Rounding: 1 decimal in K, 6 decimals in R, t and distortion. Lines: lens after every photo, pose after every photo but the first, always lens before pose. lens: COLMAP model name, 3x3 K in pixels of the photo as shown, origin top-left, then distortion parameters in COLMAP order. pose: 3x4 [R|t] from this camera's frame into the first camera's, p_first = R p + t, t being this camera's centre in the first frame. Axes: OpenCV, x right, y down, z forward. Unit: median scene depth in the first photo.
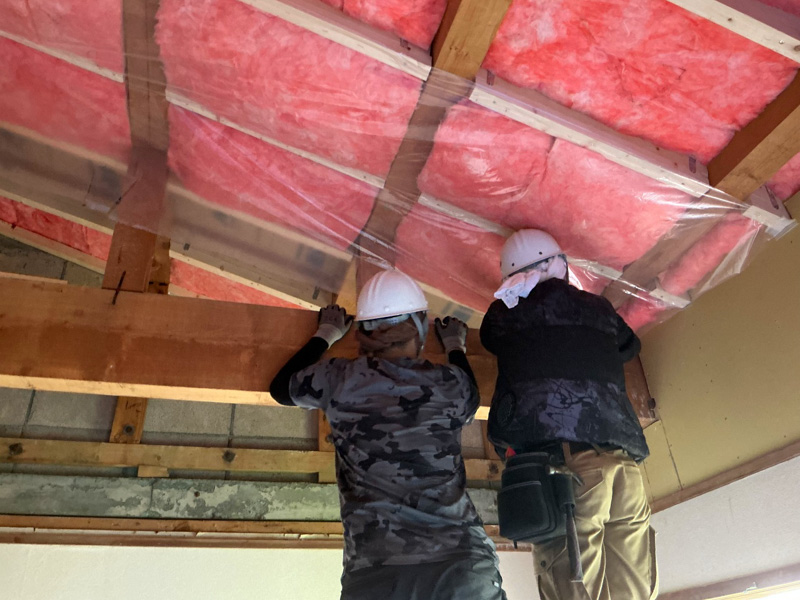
lens RADIAL K [[669.1, 0, 400.0], [0, 669.1, 300.0], [0, 0, 1]] dist [0.003968, -0.005415]
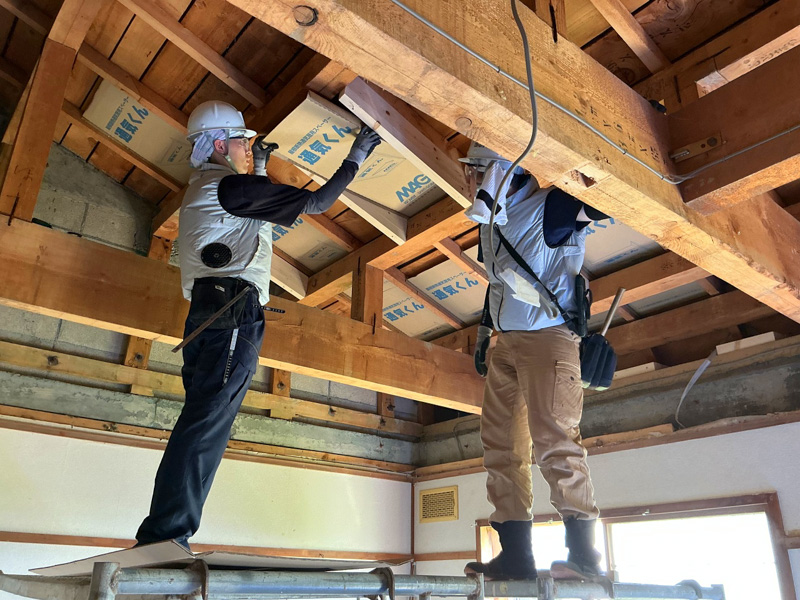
lens RADIAL K [[669.1, 0, 400.0], [0, 669.1, 300.0], [0, 0, 1]] dist [0.003968, -0.005415]
pose [[0.913064, 0.196408, 0.357404, -0.441238], [-0.230672, 0.971450, 0.055449, -0.096236], [-0.336309, -0.133072, 0.932303, -0.331456]]
